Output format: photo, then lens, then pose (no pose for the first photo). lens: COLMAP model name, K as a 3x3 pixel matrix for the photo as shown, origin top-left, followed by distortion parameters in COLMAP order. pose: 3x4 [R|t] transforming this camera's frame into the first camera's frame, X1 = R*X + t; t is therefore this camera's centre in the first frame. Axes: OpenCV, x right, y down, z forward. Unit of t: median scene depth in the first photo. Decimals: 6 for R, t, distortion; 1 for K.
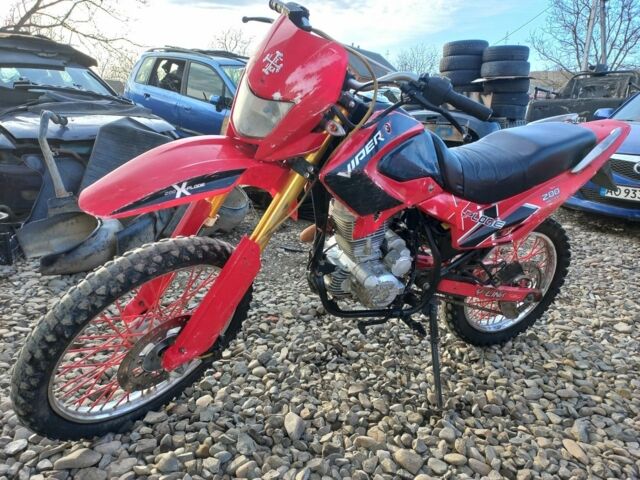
lens RADIAL K [[463.8, 0, 320.0], [0, 463.8, 240.0], [0, 0, 1]] dist [0.030044, -0.001909]
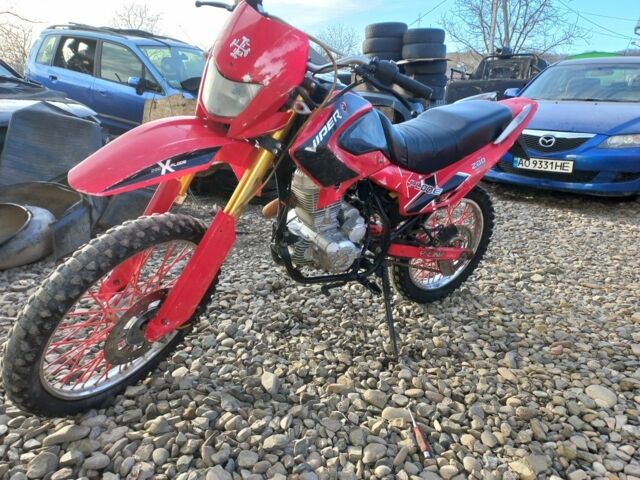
lens RADIAL K [[461.8, 0, 329.2], [0, 461.8, 239.9], [0, 0, 1]] dist [0.037650, 0.002601]
pose [[0.985092, -0.062859, 0.160132, -0.068587], [0.057197, 0.997572, 0.039728, 0.025238], [-0.162241, -0.029977, 0.986296, -0.081821]]
